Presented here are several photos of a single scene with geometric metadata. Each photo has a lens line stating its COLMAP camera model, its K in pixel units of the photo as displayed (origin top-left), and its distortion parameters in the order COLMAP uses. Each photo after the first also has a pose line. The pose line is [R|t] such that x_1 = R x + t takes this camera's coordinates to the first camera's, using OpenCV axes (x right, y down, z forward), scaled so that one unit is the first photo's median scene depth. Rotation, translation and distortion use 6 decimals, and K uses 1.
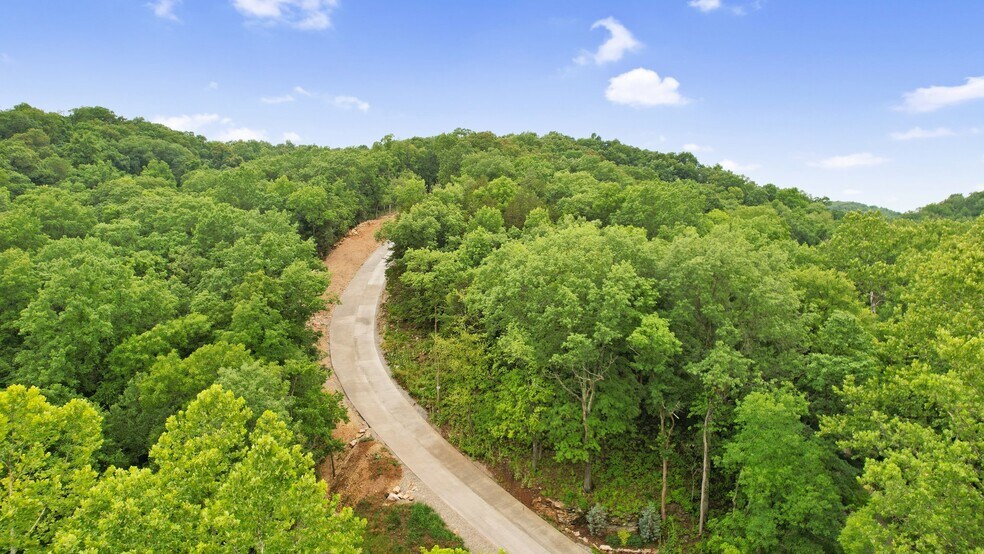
lens RADIAL K [[635.7, 0, 492.7], [0, 635.7, 274.9], [0, 0, 1]] dist [-0.052034, 0.043186]
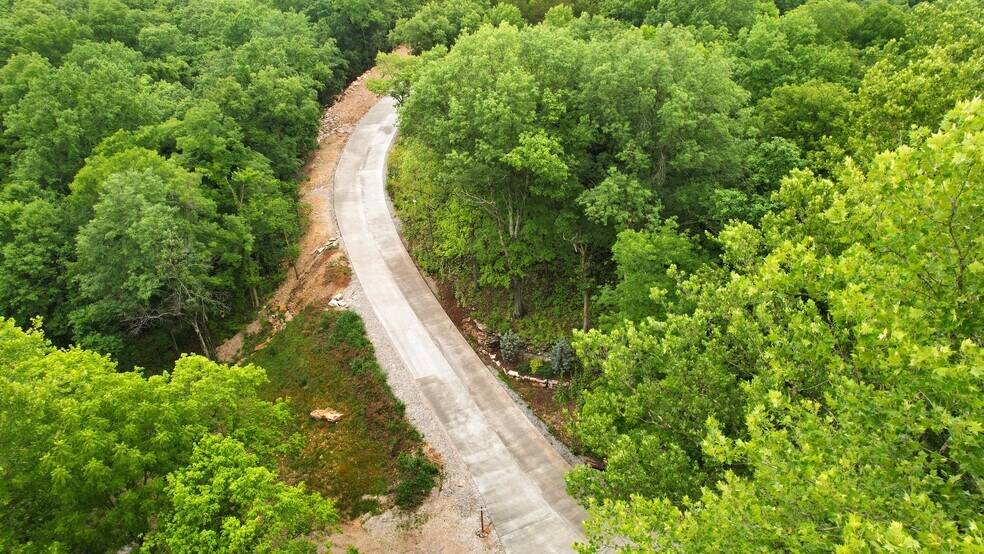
lens RADIAL K [[635.7, 0, 492.2], [0, 635.7, 276.9], [0, 0, 1]] dist [-0.052034, 0.043186]
pose [[0.967979, 0.086462, -0.235673, 0.338544], [-0.013493, 0.955377, 0.295082, -0.002719], [0.250669, -0.282453, 0.925951, 0.107454]]
